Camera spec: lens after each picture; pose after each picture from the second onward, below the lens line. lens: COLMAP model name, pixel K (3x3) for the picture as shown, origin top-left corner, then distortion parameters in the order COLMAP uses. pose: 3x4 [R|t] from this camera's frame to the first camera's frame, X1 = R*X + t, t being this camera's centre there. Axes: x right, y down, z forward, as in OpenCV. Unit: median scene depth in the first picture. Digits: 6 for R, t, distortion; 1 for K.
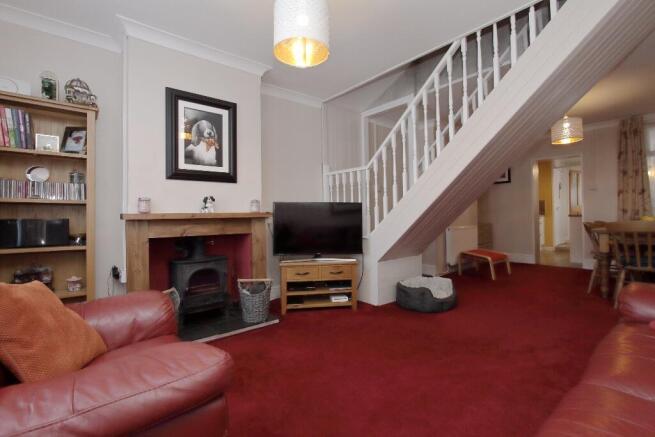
lens RADIAL K [[308.0, 0, 327.9], [0, 308.0, 216.2], [0, 0, 1]] dist [-0.003417, 0.000851]
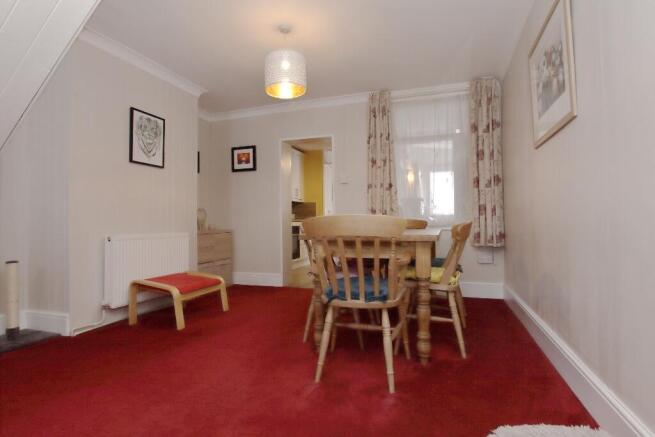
lens RADIAL K [[361.5, 0, 327.0], [0, 361.5, 219.3], [0, 0, 1]] dist [0.001635, 0.001798]
pose [[0.854273, 0.010697, 0.519715, 0.653467], [-0.000567, 0.999807, -0.019647, 0.033616], [-0.519824, 0.016489, 0.854114, 0.476695]]
